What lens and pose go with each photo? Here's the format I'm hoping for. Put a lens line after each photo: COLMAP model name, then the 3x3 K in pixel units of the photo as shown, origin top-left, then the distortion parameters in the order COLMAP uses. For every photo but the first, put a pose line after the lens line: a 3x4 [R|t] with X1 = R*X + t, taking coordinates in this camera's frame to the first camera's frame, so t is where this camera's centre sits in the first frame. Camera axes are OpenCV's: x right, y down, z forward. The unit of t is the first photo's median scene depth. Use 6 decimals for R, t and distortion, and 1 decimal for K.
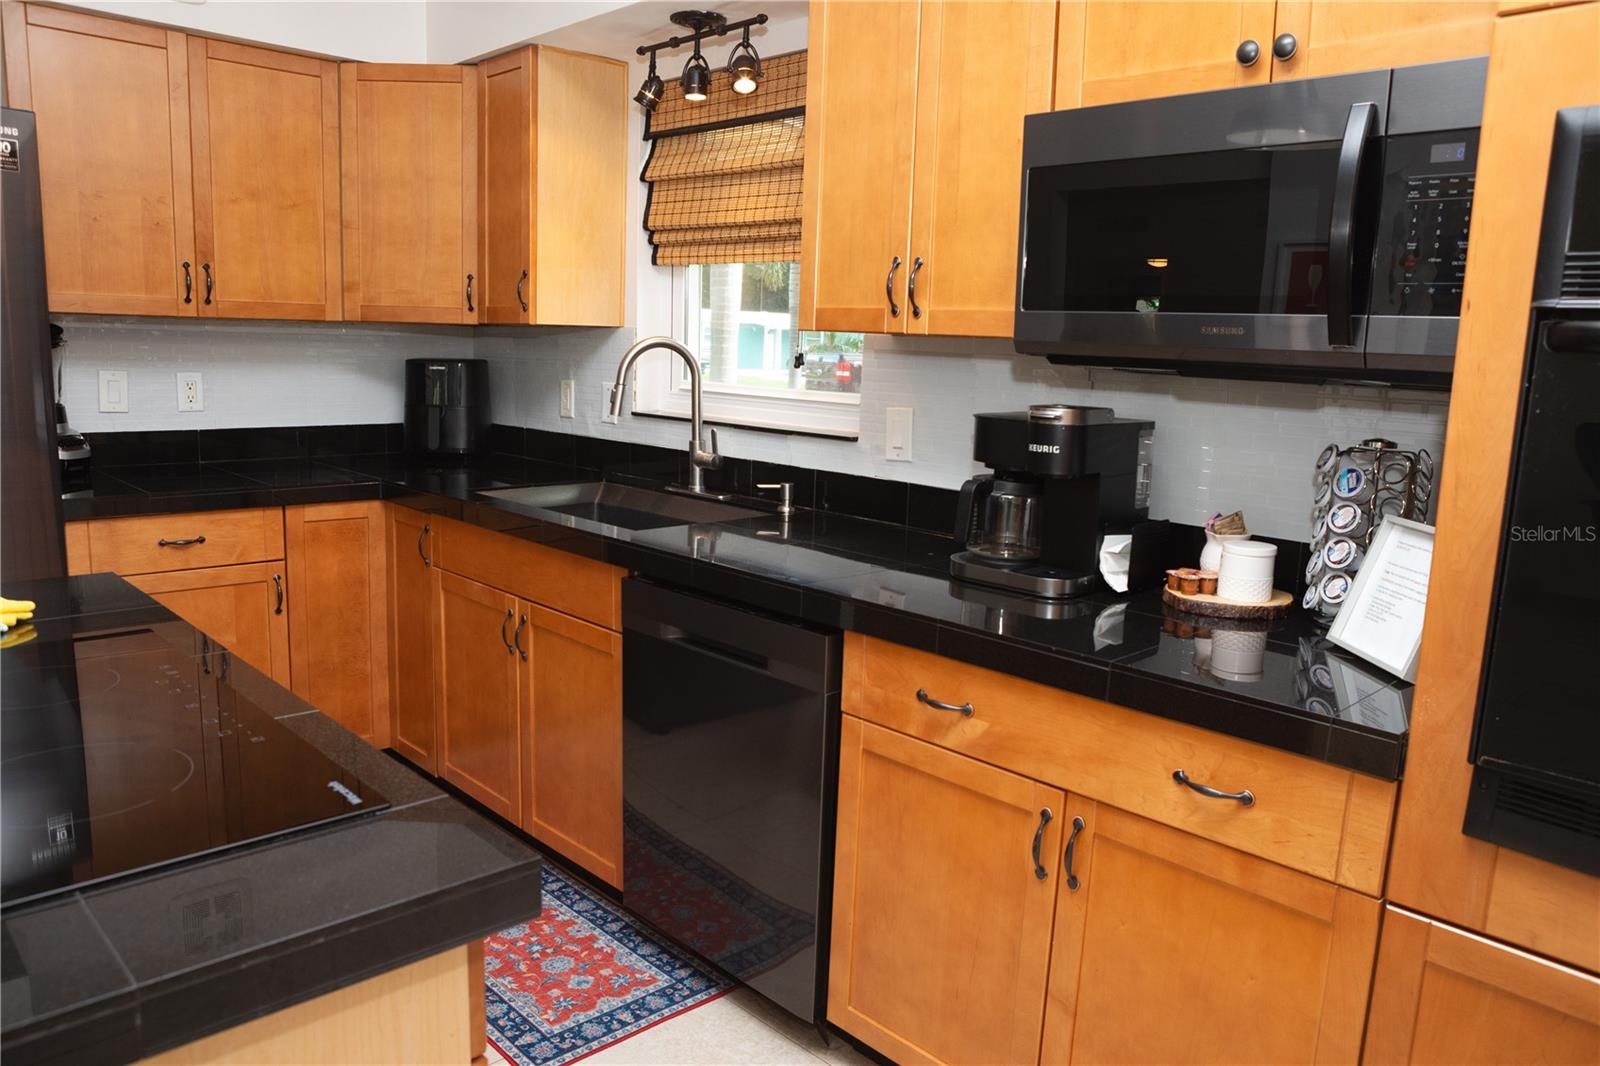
lens RADIAL K [[1151.1, 0, 760.5], [0, 1151.1, 542.3], [0, 0, 1]] dist [-0.085906, 0.014143]
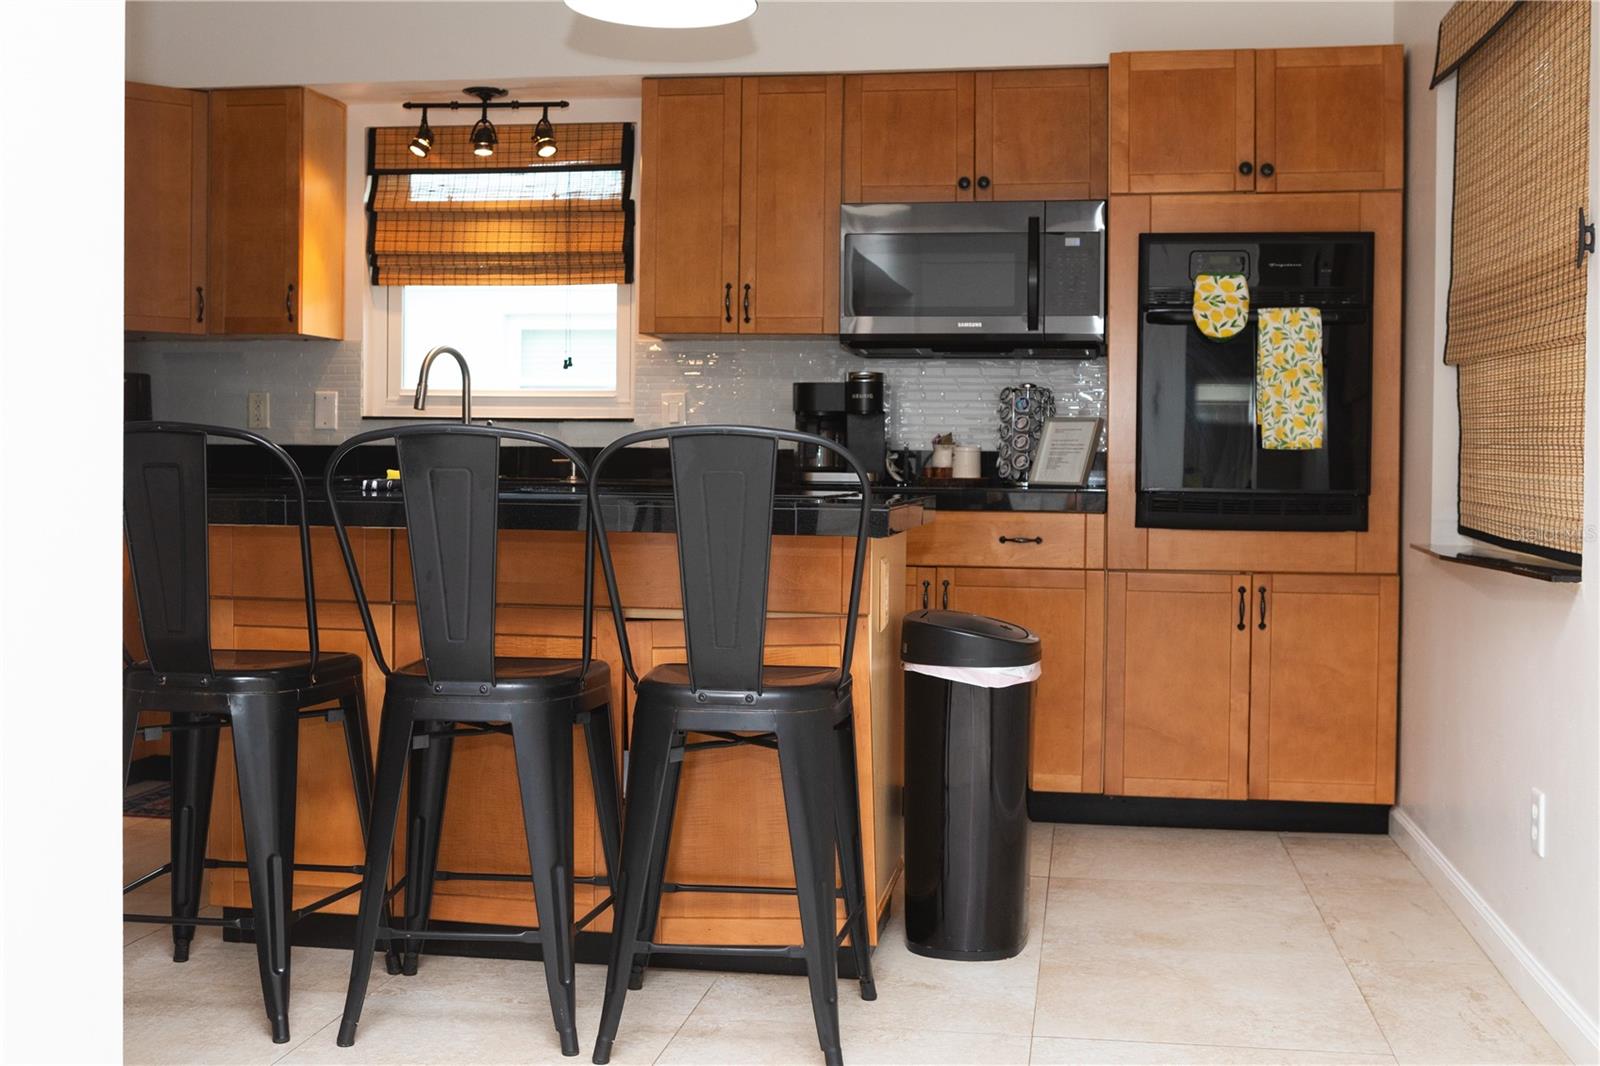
lens RADIAL K [[1785.3, 0, 797.8], [0, 1785.3, 517.8], [0, 0, 1]] dist [-0.058957, 0.000000]
pose [[0.795166, -0.041192, 0.604991, -0.987789], [0.117919, 0.989149, -0.087638, 0.217951], [-0.594816, 0.141026, 0.791395, -0.697325]]
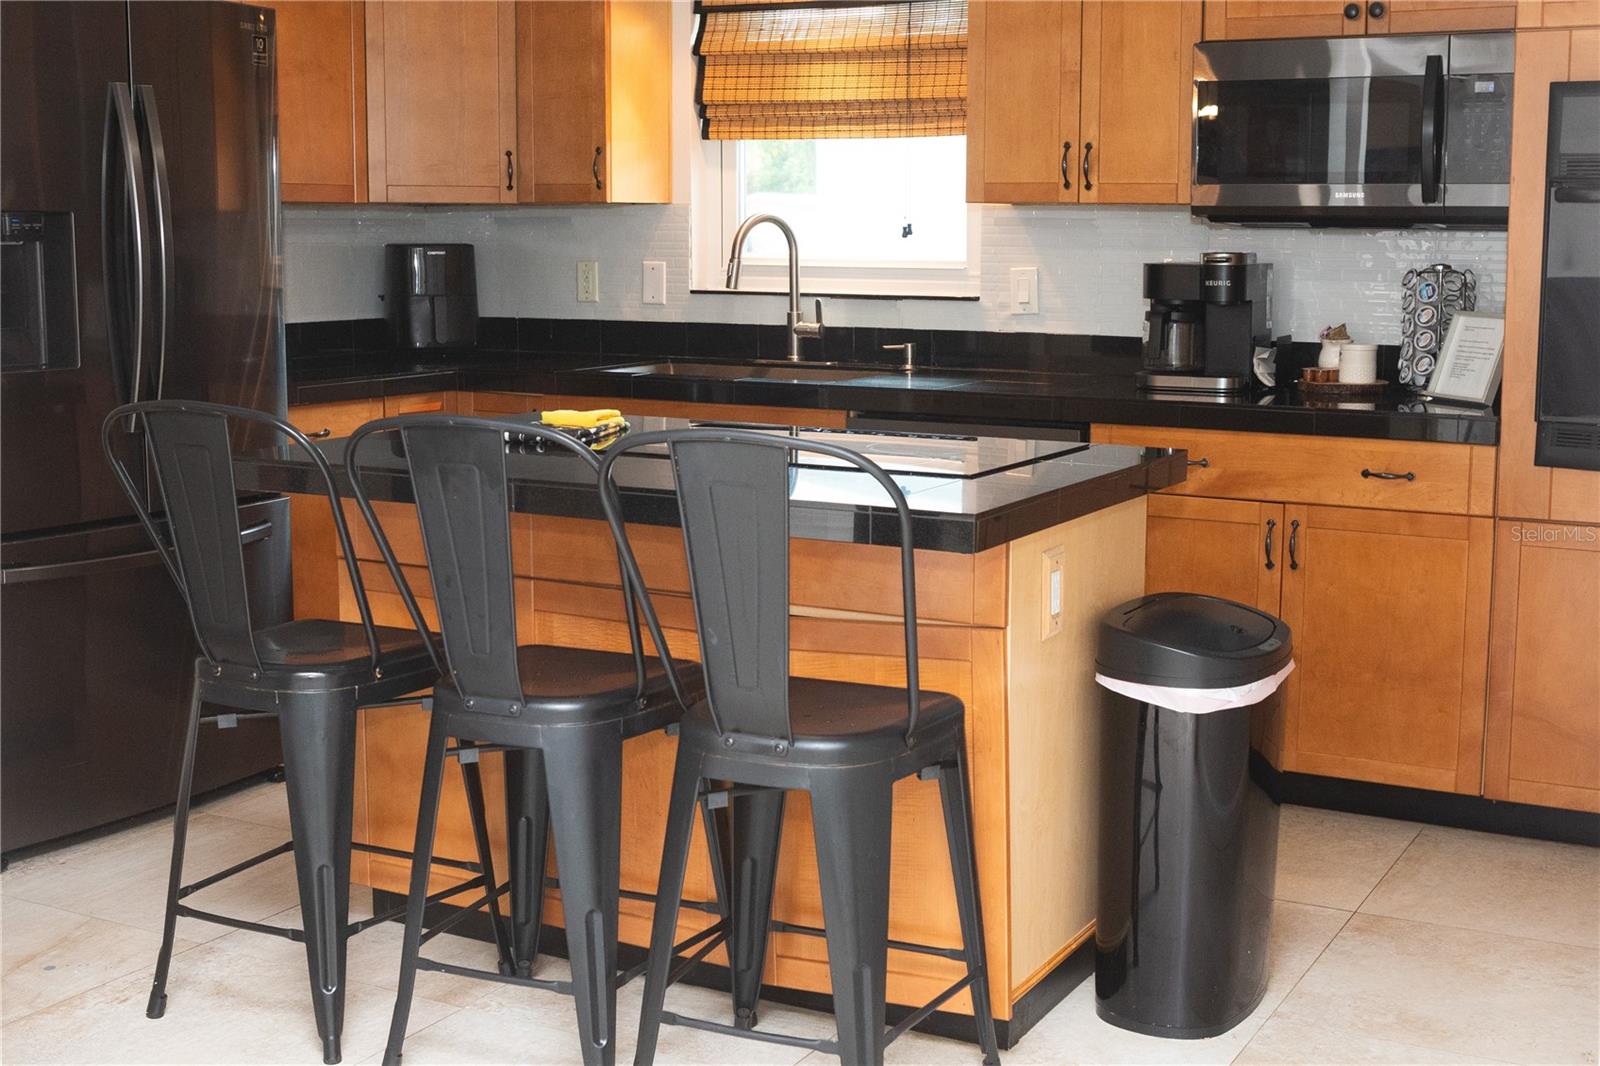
lens RADIAL K [[2003.7, 0, 804.6], [0, 2003.7, 532.9], [0, 0, 1]] dist [-0.063192, 0.000000]
pose [[0.949162, -0.074059, 0.305954, -0.674765], [0.079524, 0.996818, -0.005419, 0.131480], [-0.304579, 0.029474, 0.952031, -0.775428]]
